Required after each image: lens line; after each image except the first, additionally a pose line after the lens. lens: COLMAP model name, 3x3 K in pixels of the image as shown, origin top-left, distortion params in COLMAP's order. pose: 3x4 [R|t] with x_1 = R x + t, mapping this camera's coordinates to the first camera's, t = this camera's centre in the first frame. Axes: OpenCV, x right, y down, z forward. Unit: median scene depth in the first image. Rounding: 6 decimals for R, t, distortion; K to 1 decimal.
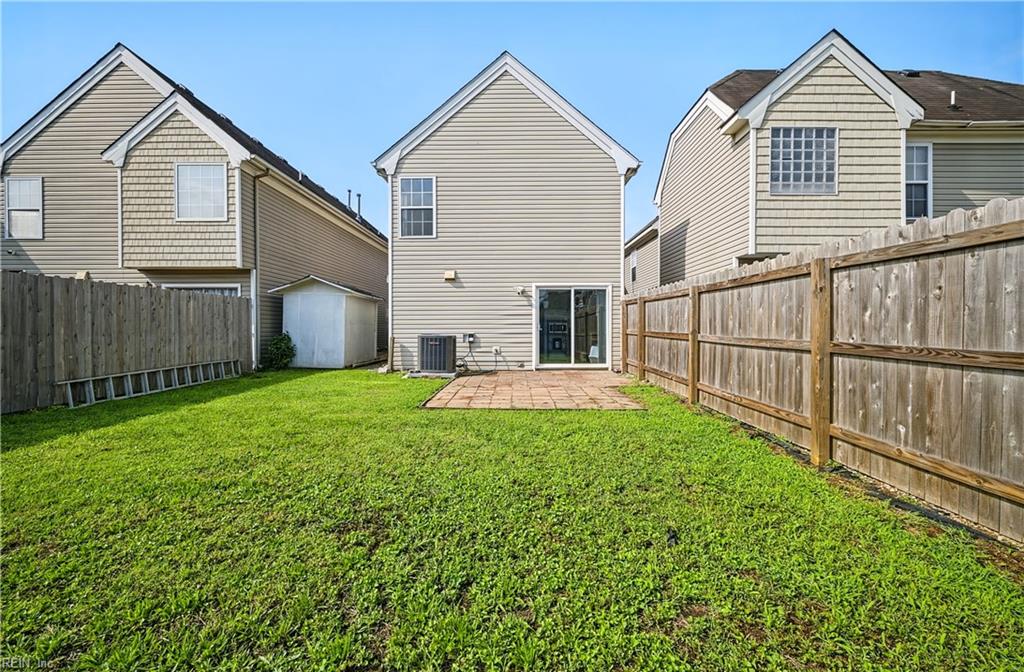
lens RADIAL K [[406.6, 0, 512.0], [0, 406.6, 336.0], [0, 0, 1]] dist [-0.001387, -0.000028]
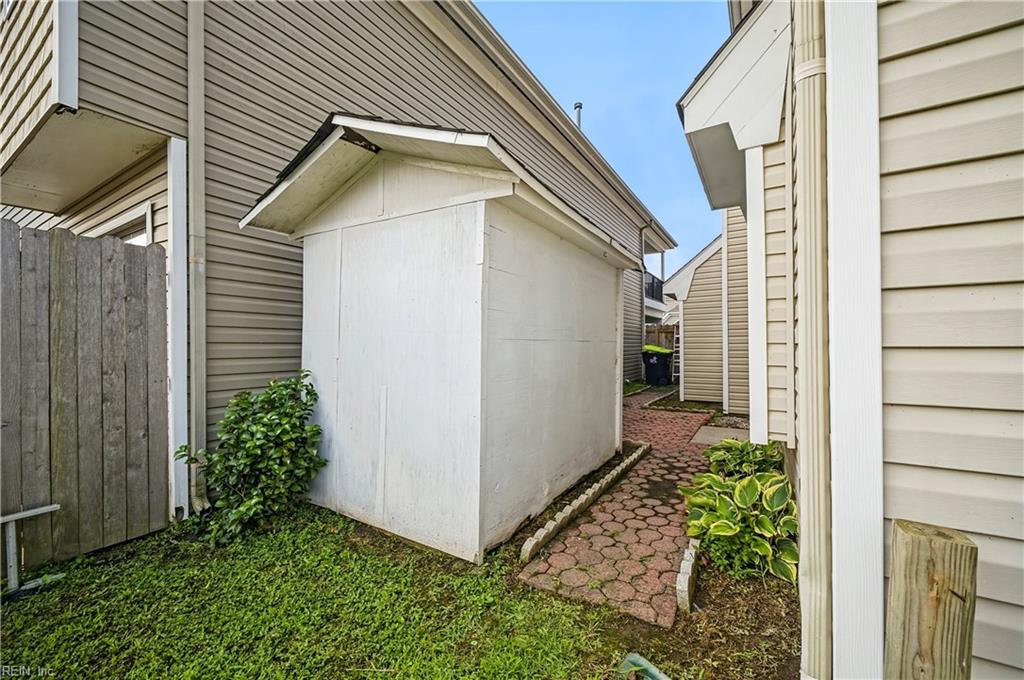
lens RADIAL K [[406.4, 0, 512.0], [0, 406.4, 340.0], [0, 0, 1]] dist [-0.001670, -0.000395]
pose [[0.855234, -0.010396, -0.518139, -0.332007], [-0.003387, 0.999665, -0.025649, -0.028370], [0.518232, 0.023691, 0.854912, 0.947489]]
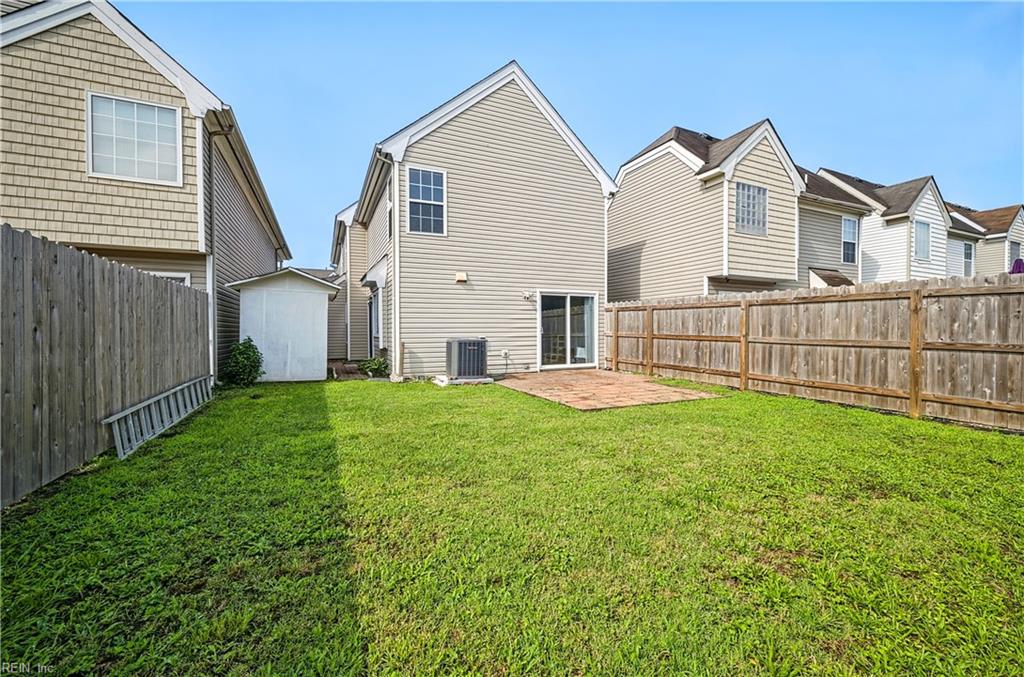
lens RADIAL K [[406.4, 0, 512.0], [0, 406.4, 338.5], [0, 0, 1]] dist [-0.001670, -0.000395]
pose [[0.904613, -0.010769, 0.426097, -0.477887], [0.009765, 0.999942, 0.004541, -0.007263], [-0.426121, 0.000053, 0.904666, 0.082142]]
